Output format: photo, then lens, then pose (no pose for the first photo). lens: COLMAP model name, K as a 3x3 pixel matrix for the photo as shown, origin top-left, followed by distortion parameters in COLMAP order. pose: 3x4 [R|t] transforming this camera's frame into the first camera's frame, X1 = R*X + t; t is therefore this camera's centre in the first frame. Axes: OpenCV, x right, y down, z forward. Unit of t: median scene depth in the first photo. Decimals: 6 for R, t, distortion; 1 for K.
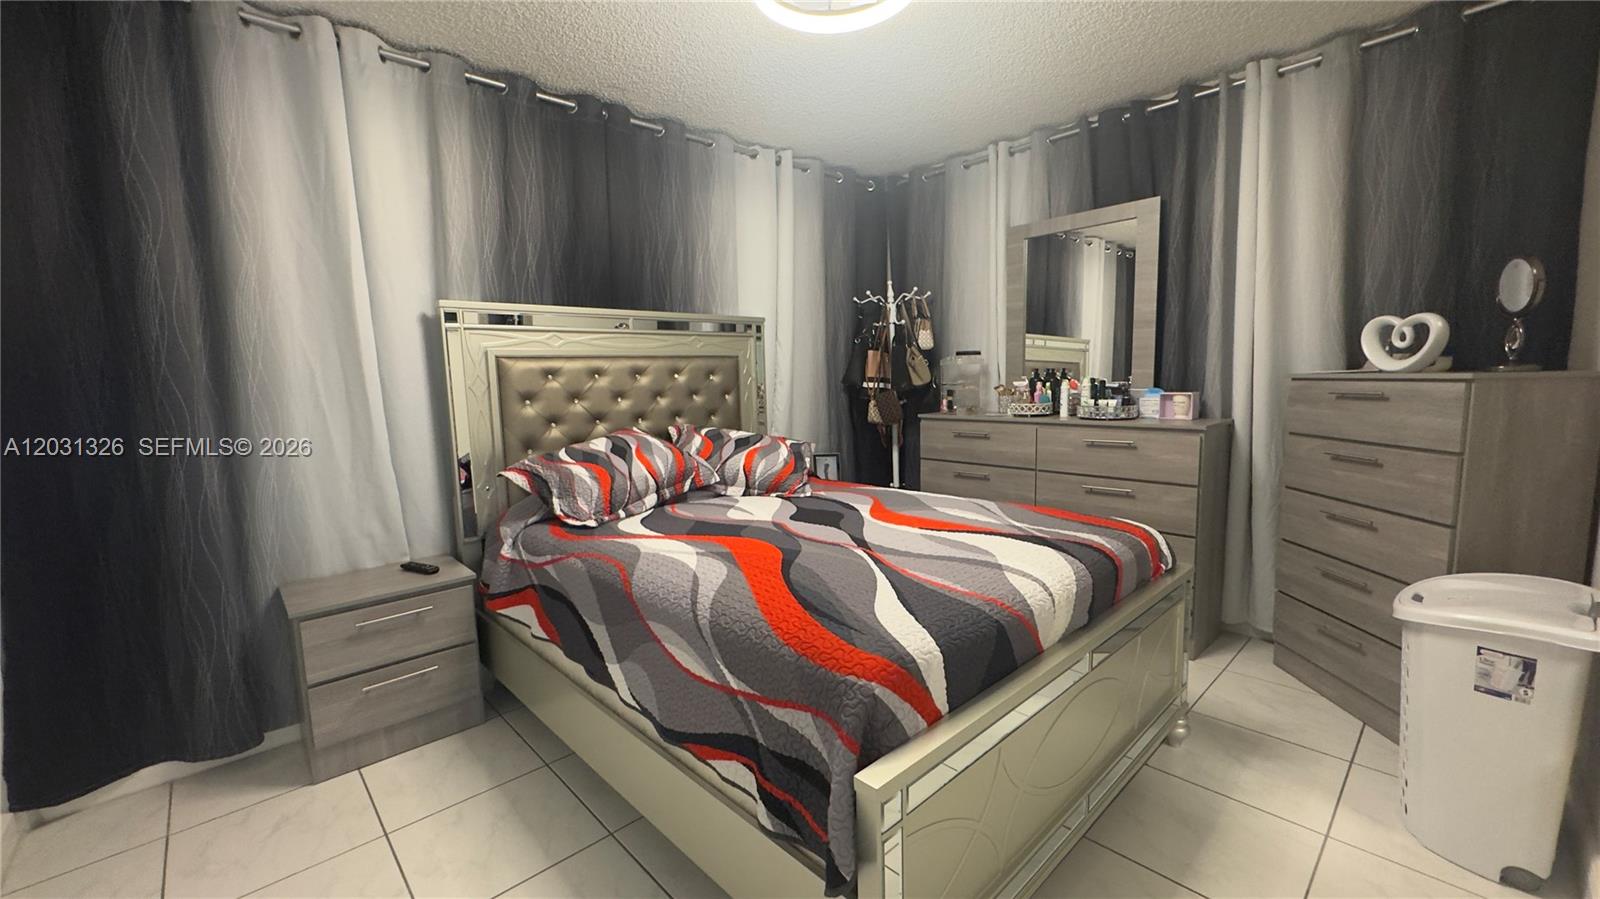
lens RADIAL K [[639.6, 0, 795.0], [0, 639.6, 448.3], [0, 0, 1]] dist [-0.001249, -0.000376]
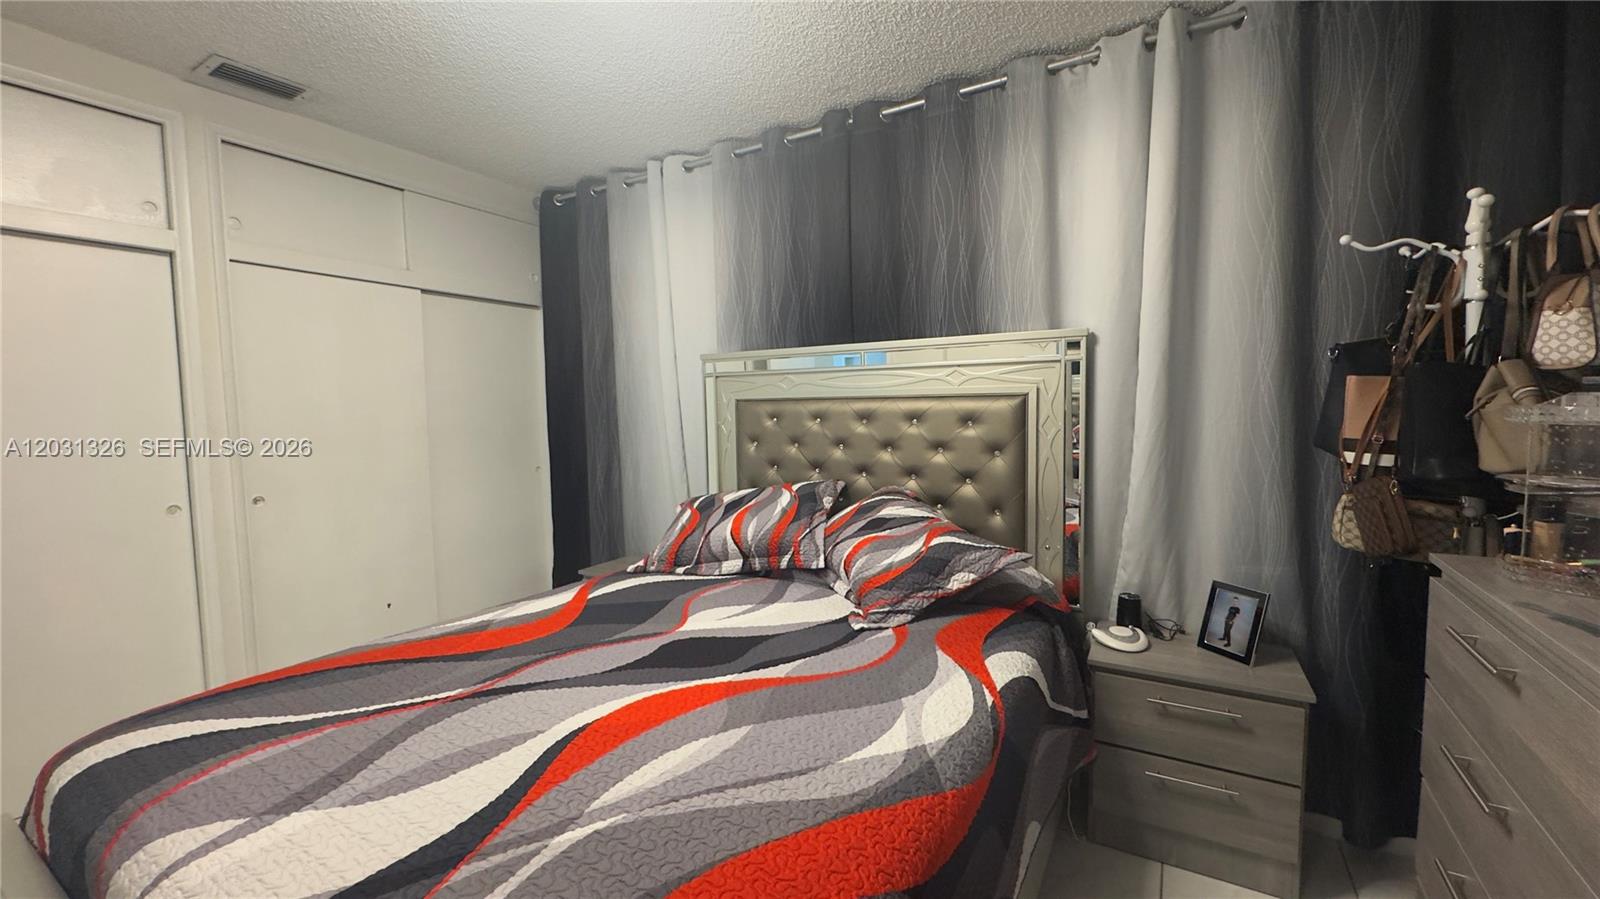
lens RADIAL K [[639.6, 0, 802.3], [0, 639.6, 448.7], [0, 0, 1]] dist [-0.001249, -0.000376]
pose [[0.285597, 0.091781, -0.953945, 0.607380], [-0.096487, 0.993099, 0.066661, -0.142710], [0.953480, 0.073005, 0.292482, 0.776019]]
